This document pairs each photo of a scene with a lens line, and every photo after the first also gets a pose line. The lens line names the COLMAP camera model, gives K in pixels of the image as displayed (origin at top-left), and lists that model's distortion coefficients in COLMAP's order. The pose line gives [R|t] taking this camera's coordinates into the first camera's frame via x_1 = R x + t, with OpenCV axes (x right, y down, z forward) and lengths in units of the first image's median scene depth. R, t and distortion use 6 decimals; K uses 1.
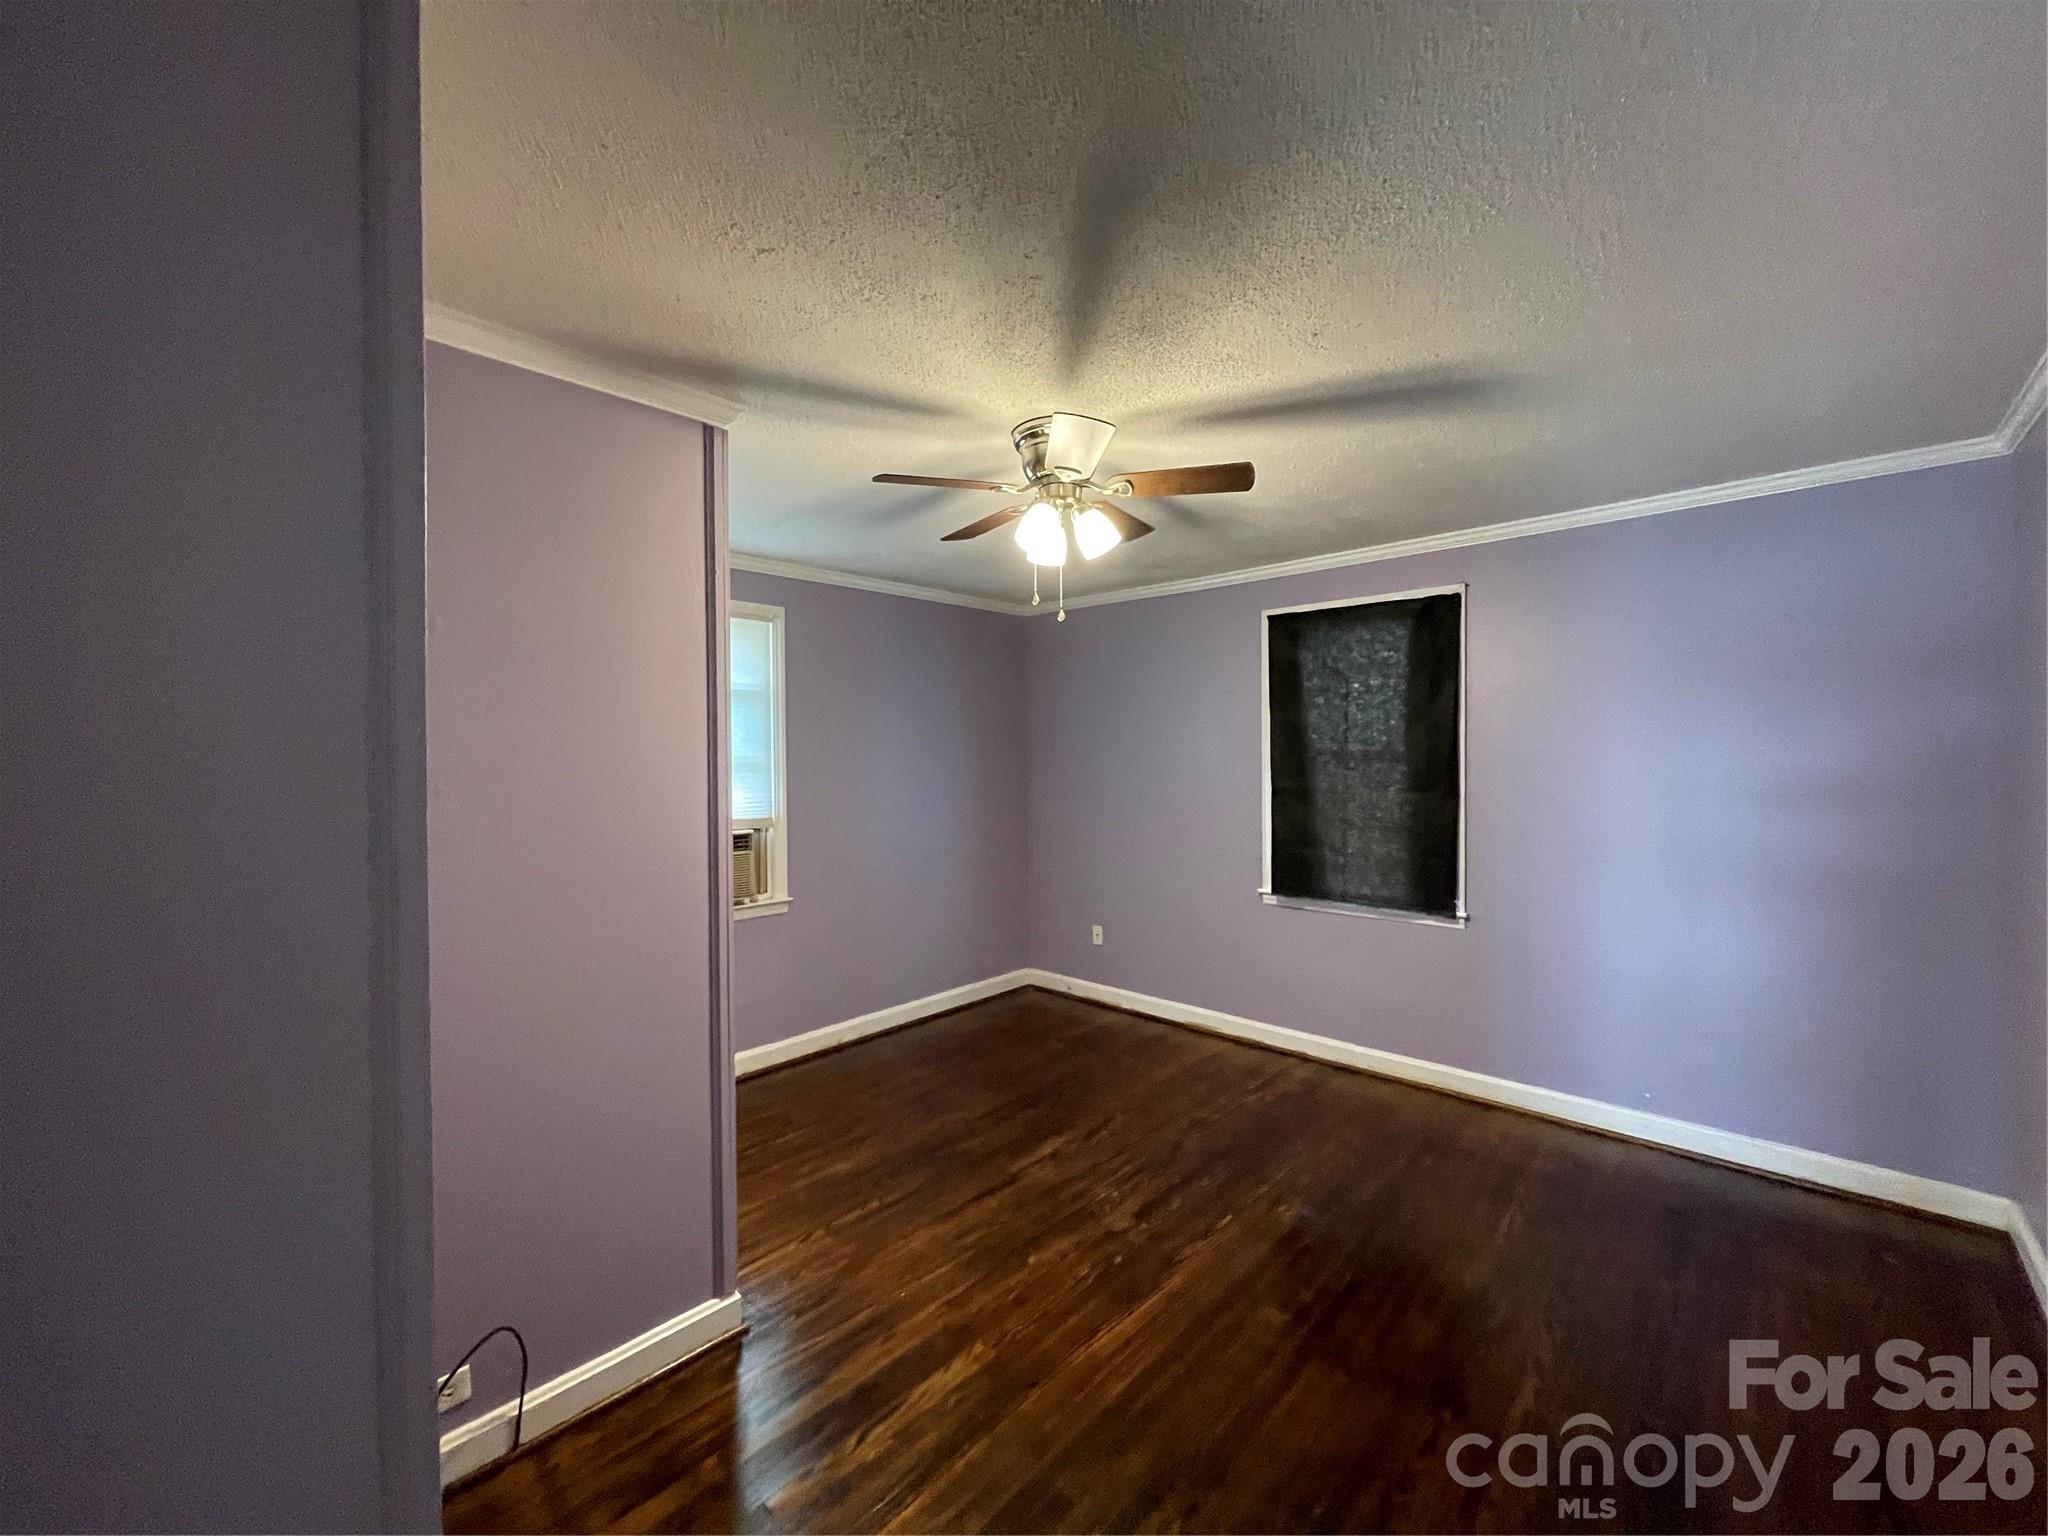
lens RADIAL K [[825.5, 0, 1008.8], [0, 825.5, 765.1], [0, 0, 1]] dist [-0.007138, 0.003226]
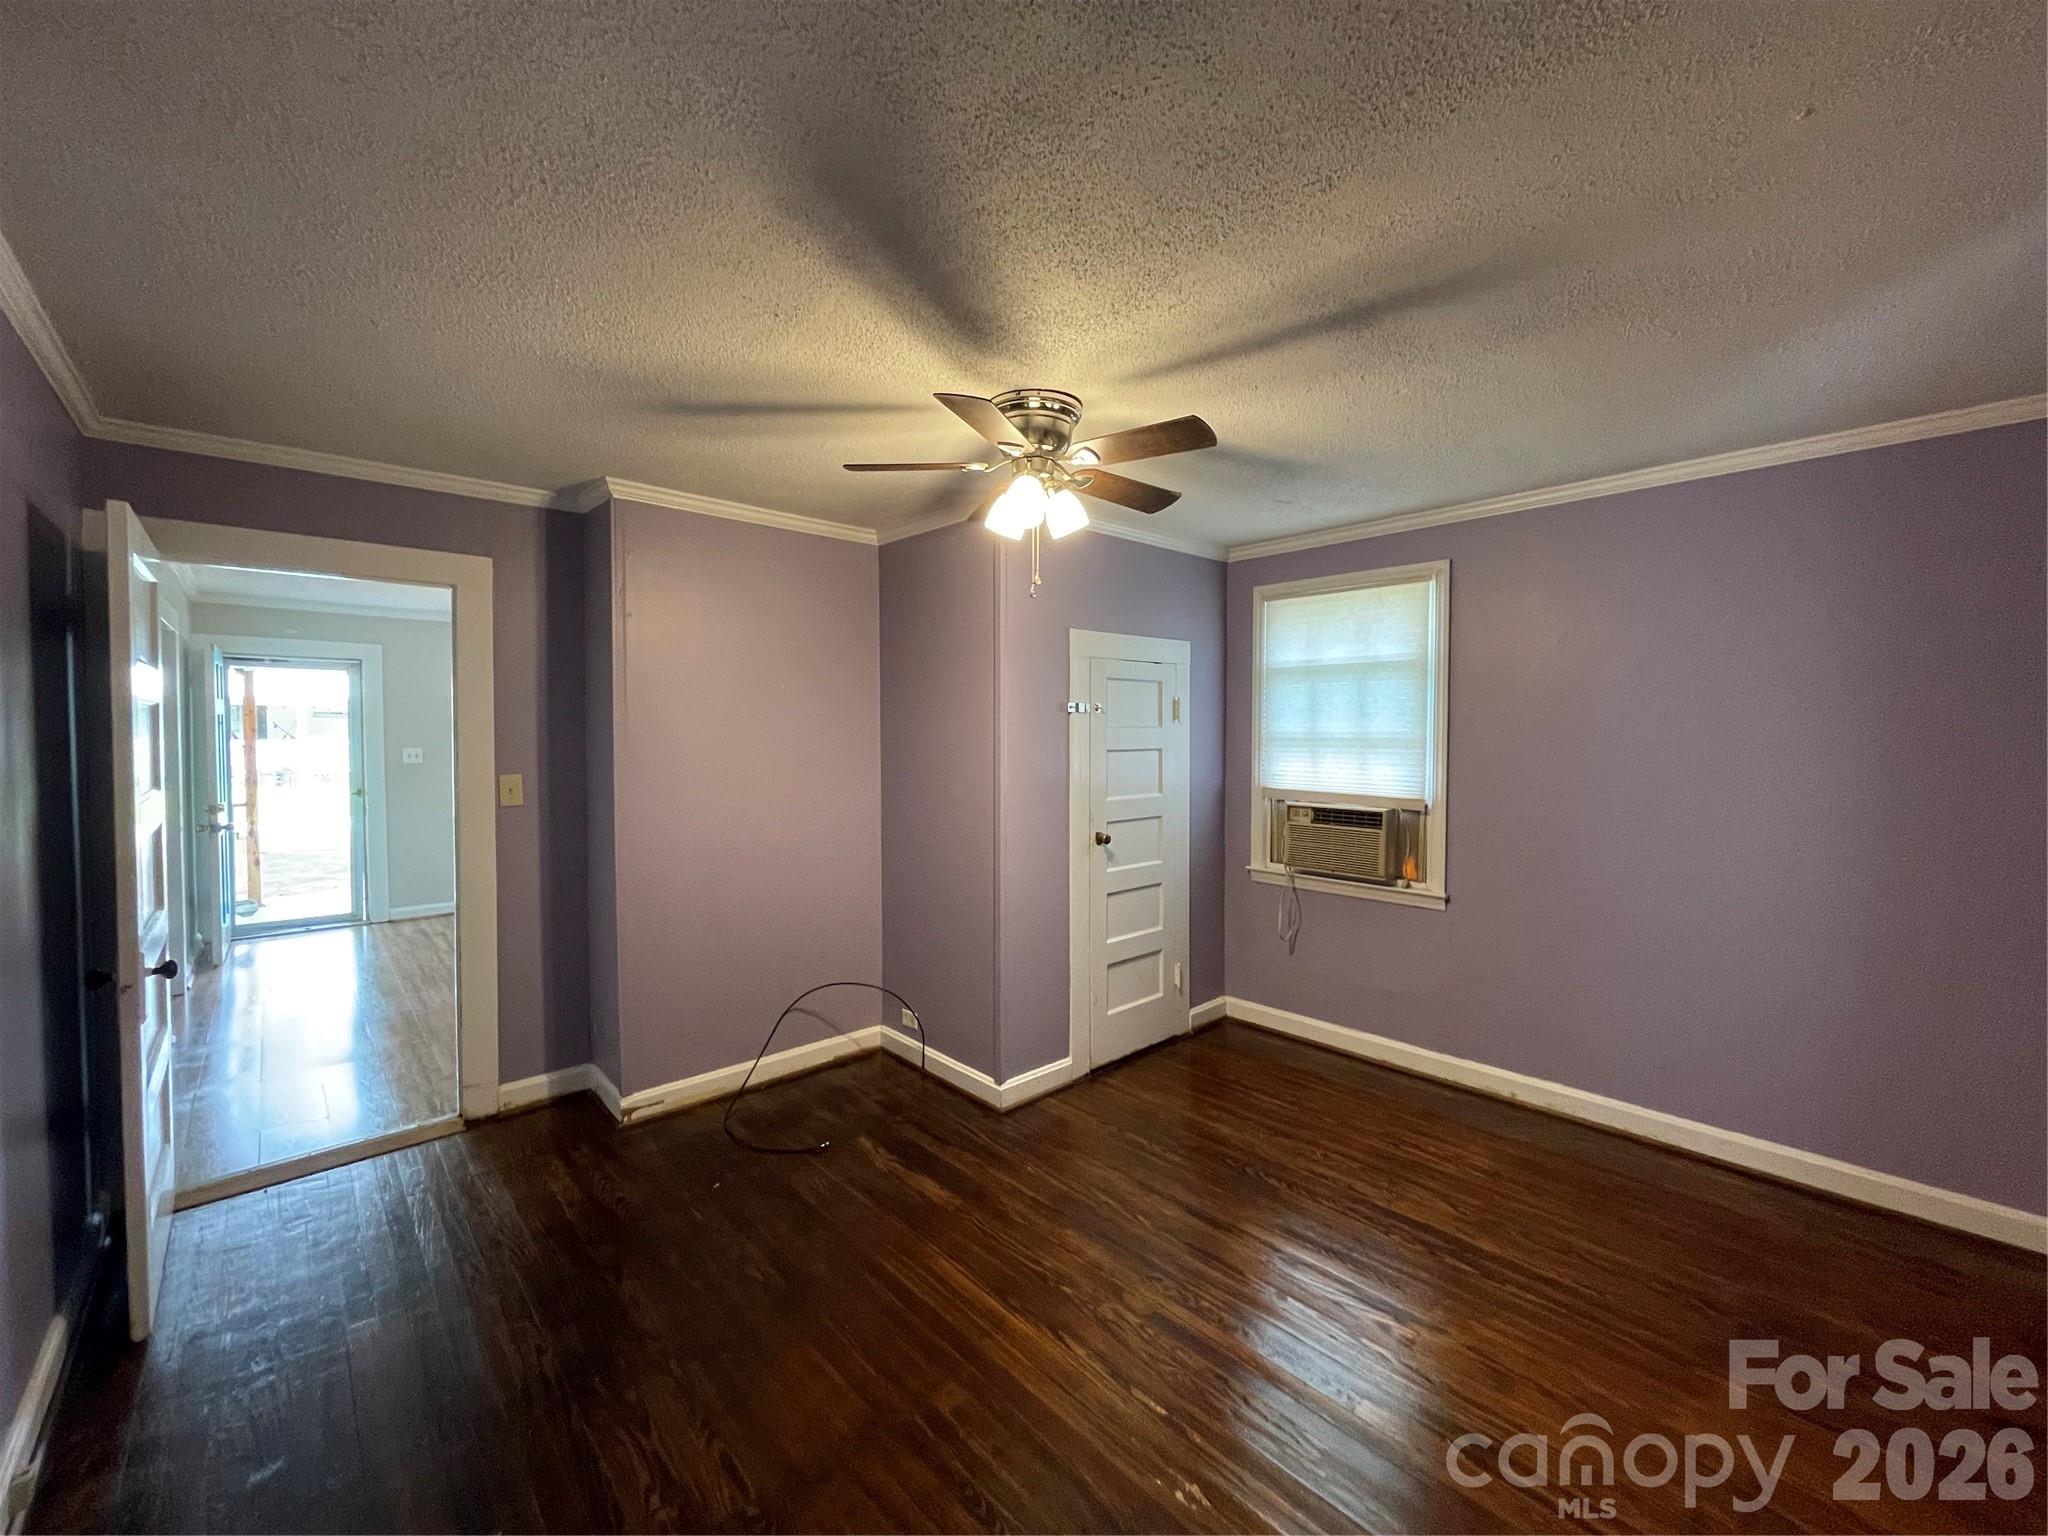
lens RADIAL K [[825.5, 0, 1044.6], [0, 825.5, 765.2], [0, 0, 1]] dist [-0.007138, 0.003226]
pose [[-0.049769, 0.050463, -0.997485, 0.889706], [-0.017640, 0.998523, 0.051395, -0.018810], [0.998605, 0.020153, -0.048805, 0.889853]]
